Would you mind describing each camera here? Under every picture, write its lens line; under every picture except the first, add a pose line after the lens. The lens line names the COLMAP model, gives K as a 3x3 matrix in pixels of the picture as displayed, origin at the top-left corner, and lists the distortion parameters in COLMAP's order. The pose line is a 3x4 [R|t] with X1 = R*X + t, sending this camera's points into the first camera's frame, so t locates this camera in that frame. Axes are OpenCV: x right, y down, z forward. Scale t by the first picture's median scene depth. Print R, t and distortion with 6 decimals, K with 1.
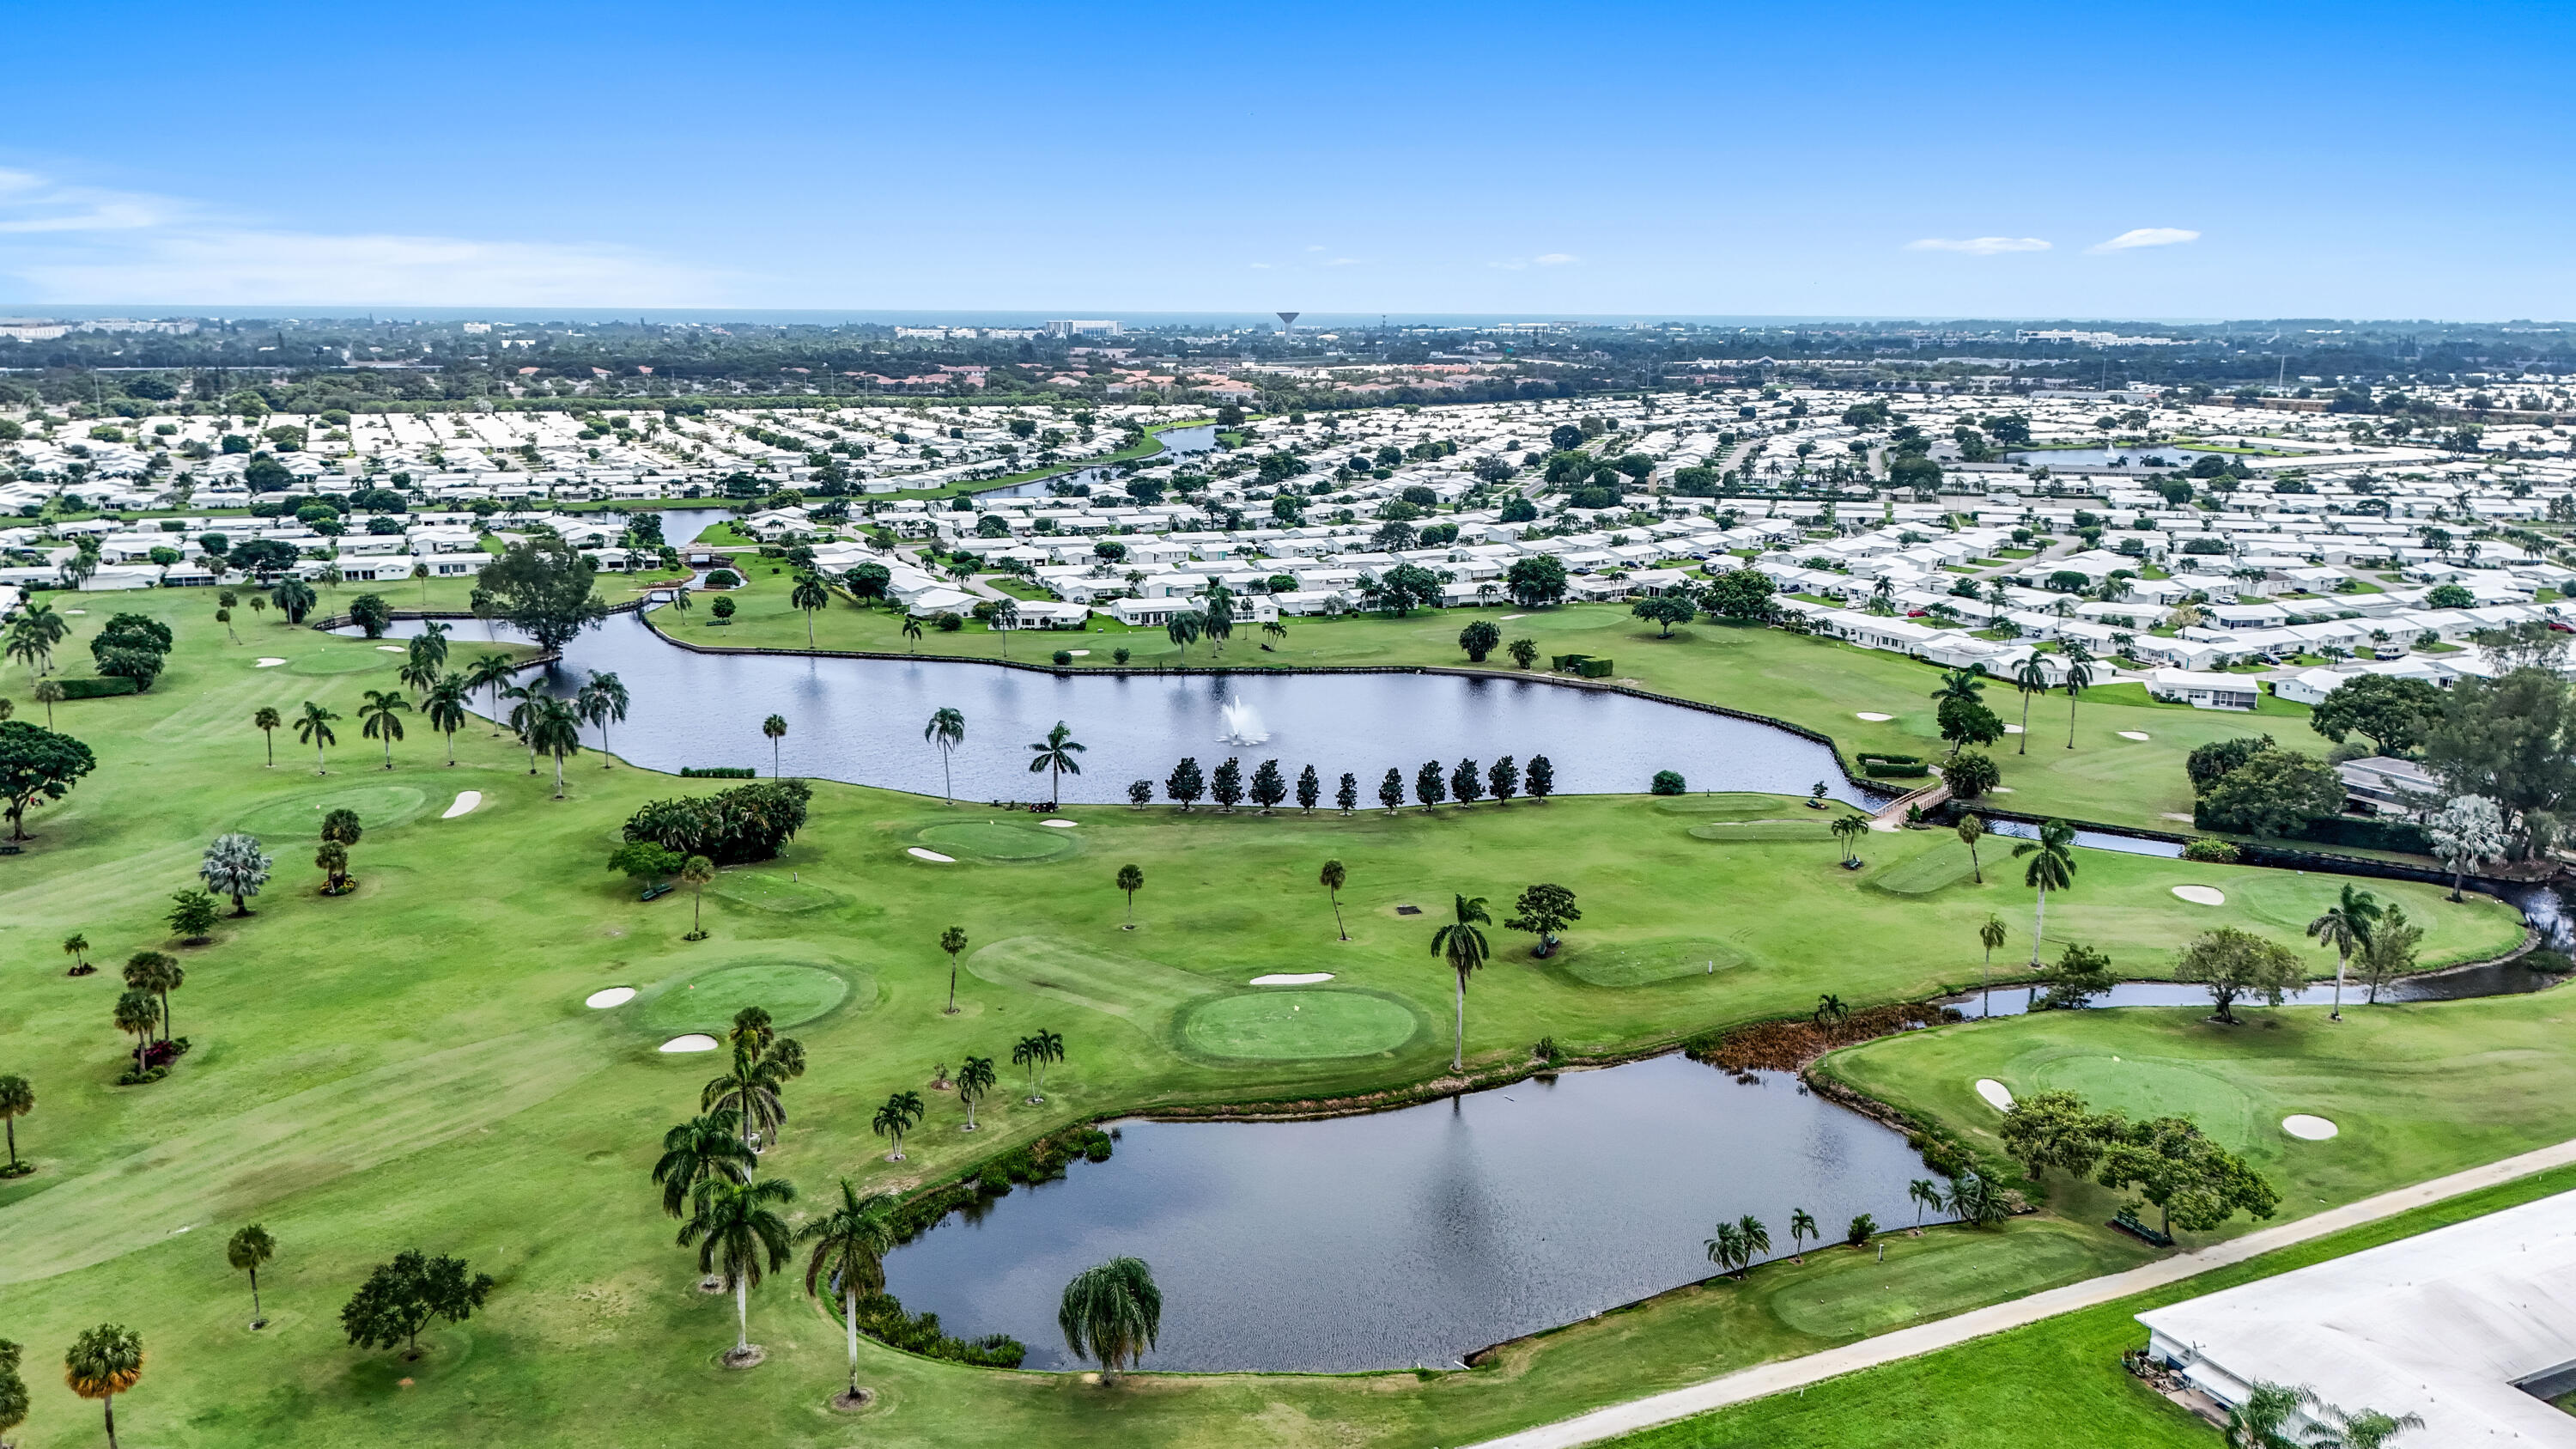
lens RADIAL K [[1909.0, 0, 1233.9], [0, 1909.0, 728.9], [0, 0, 1]] dist [0.067478, -0.094860]
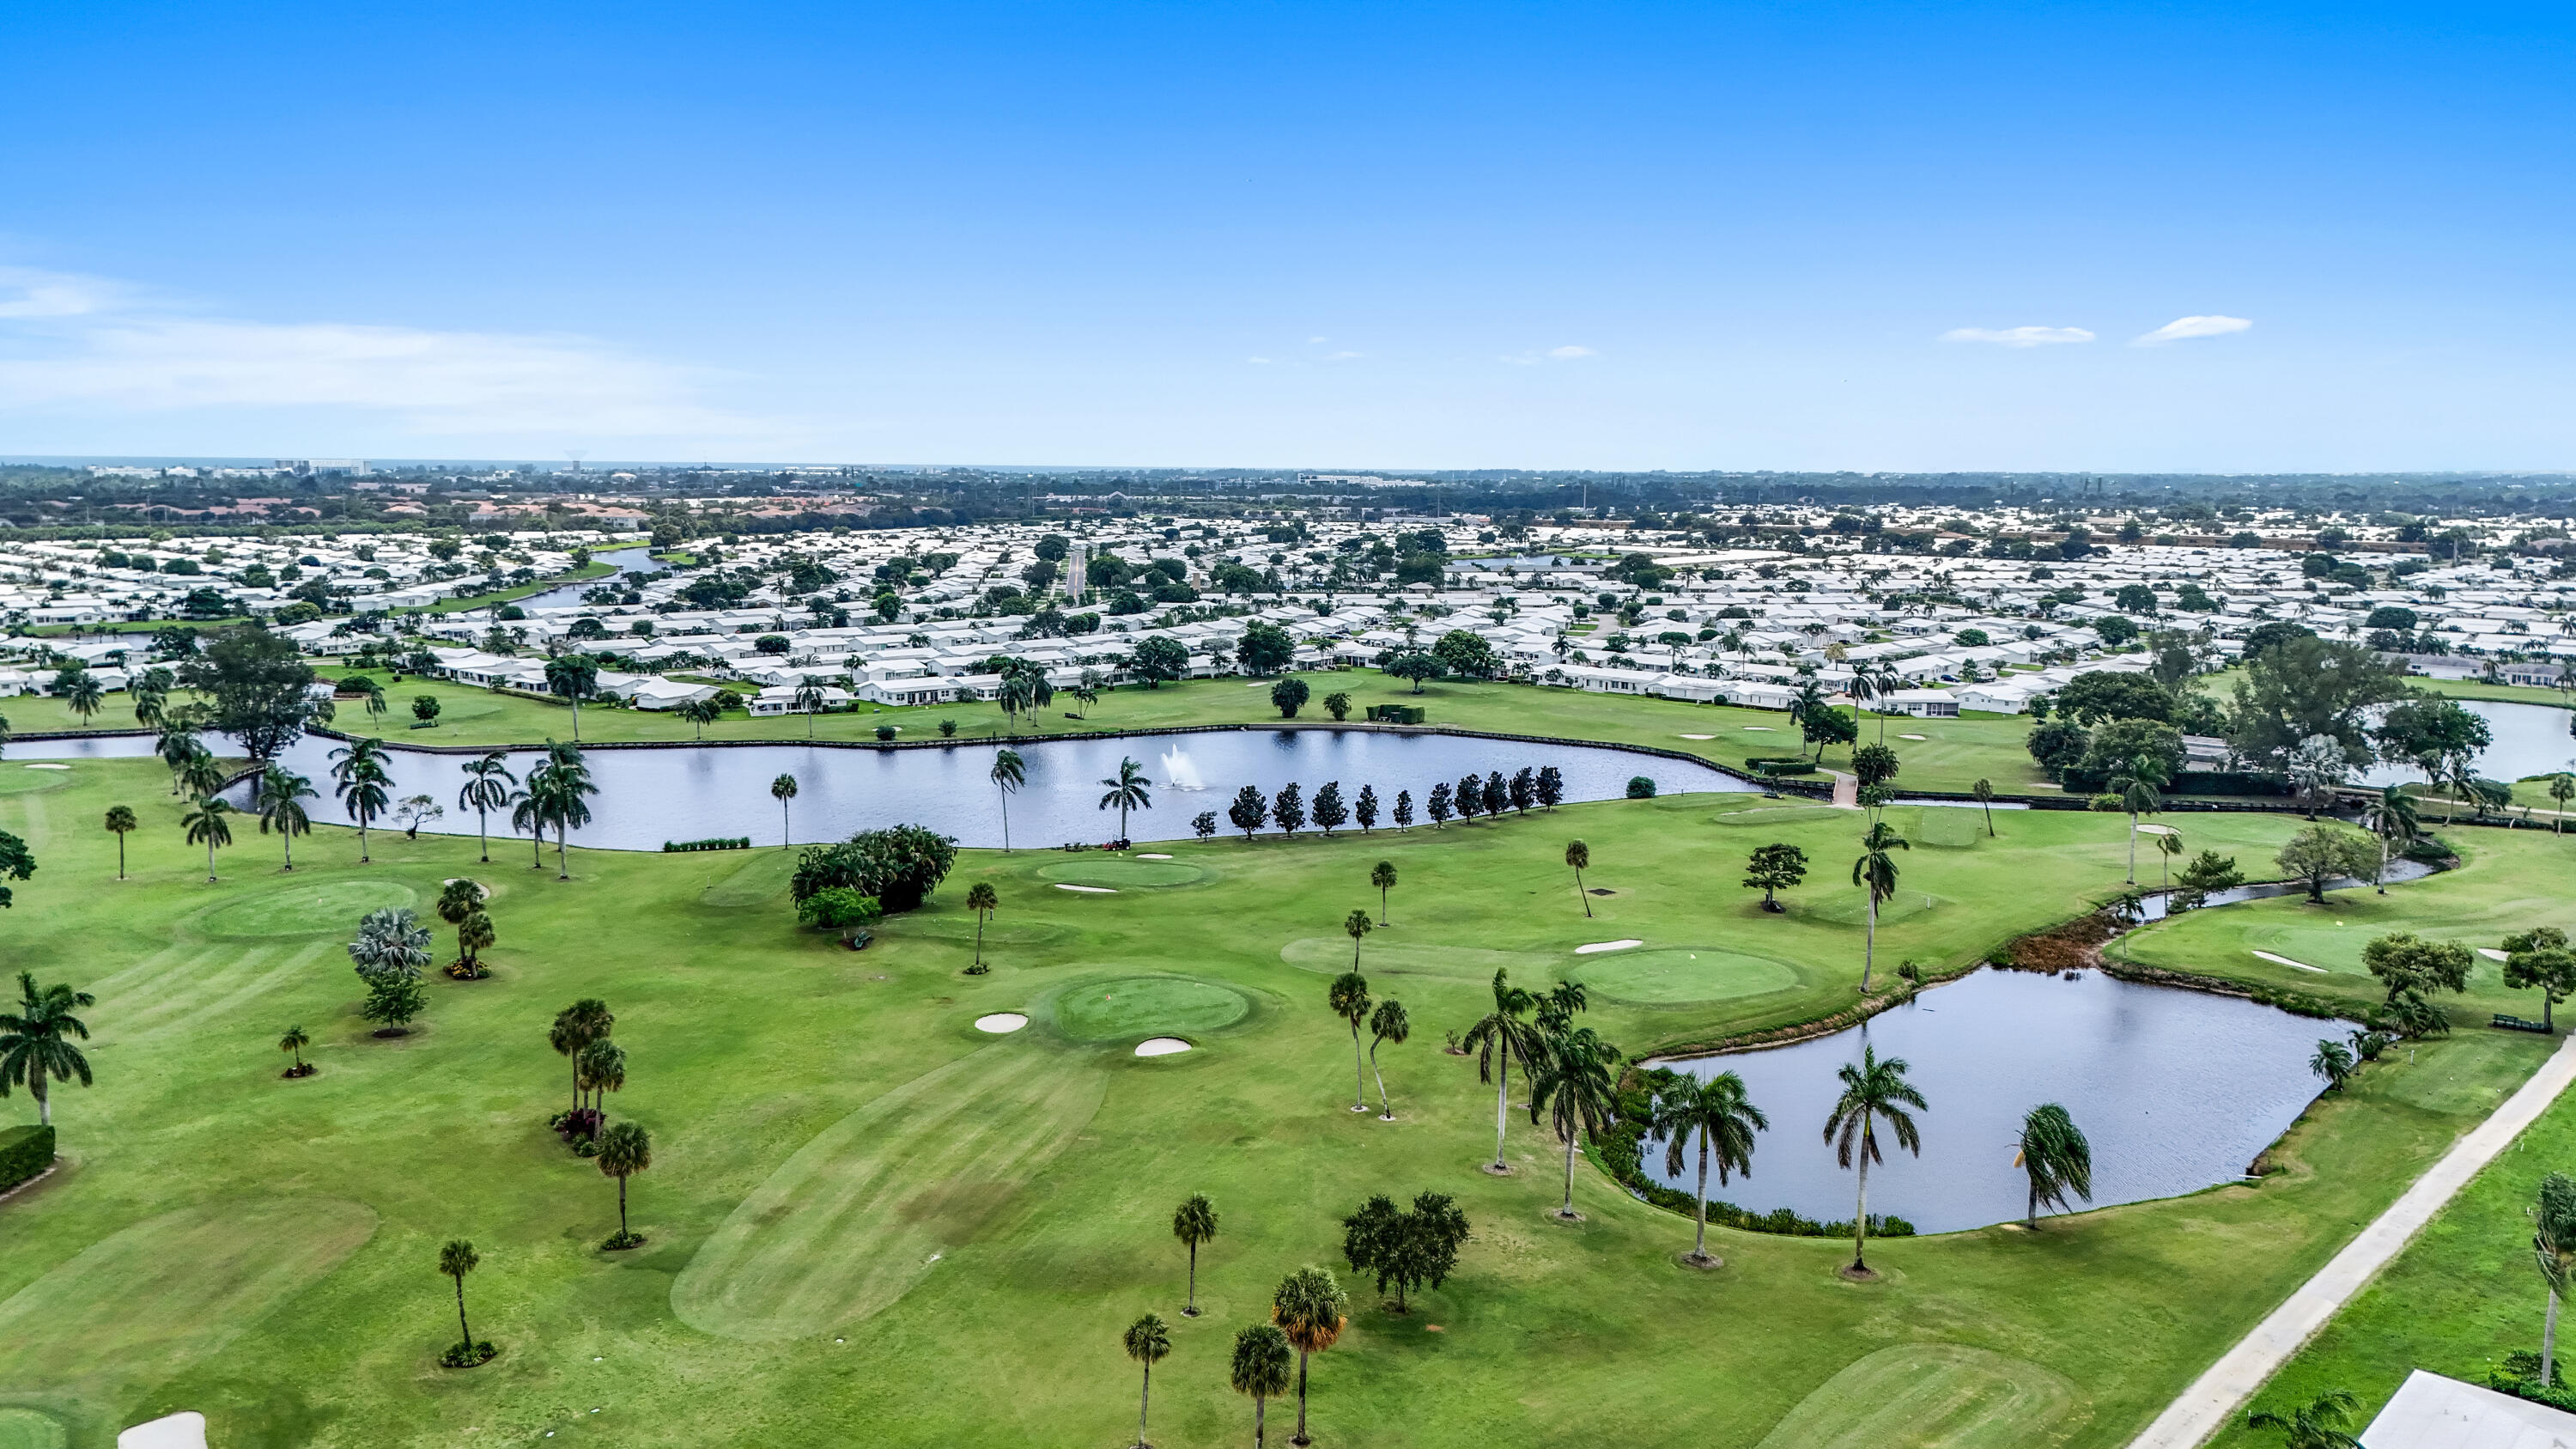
lens RADIAL K [[1909.0, 0, 1233.9], [0, 1909.0, 728.9], [0, 0, 1]] dist [0.067478, -0.094860]
pose [[0.927259, -0.045895, 0.371598, -0.351443], [0.074408, 0.995252, -0.062751, 0.041488], [-0.366953, 0.085837, 0.926271, 0.065924]]
